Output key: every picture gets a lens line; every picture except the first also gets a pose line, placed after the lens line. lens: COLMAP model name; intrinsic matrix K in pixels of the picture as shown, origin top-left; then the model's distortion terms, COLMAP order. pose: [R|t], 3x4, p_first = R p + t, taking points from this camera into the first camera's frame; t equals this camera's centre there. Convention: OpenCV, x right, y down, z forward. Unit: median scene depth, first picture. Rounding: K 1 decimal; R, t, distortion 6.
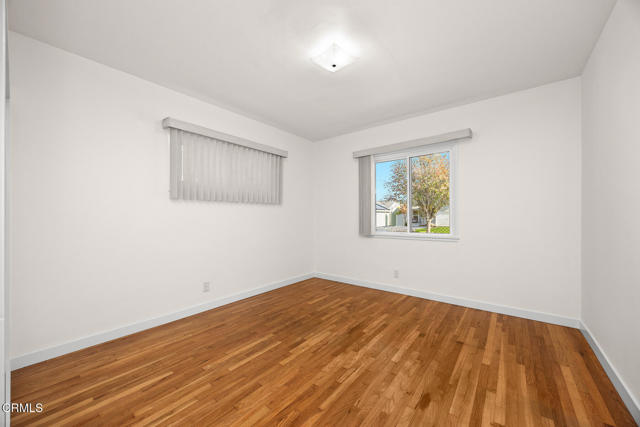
lens RADIAL K [[246.6, 0, 319.6], [0, 246.6, 214.5], [0, 0, 1]] dist [-0.000244, -0.000023]
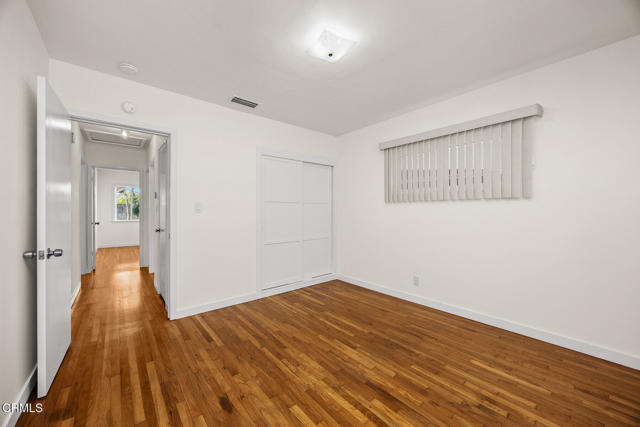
lens RADIAL K [[246.6, 0, 322.2], [0, 246.6, 211.4], [0, 0, 1]] dist [-0.000244, -0.000023]
pose [[-0.204040, 0.002645, -0.978959, 0.891606], [0.006860, 0.999976, 0.001272, -0.022489], [0.978939, -0.006456, -0.204053, 1.067133]]
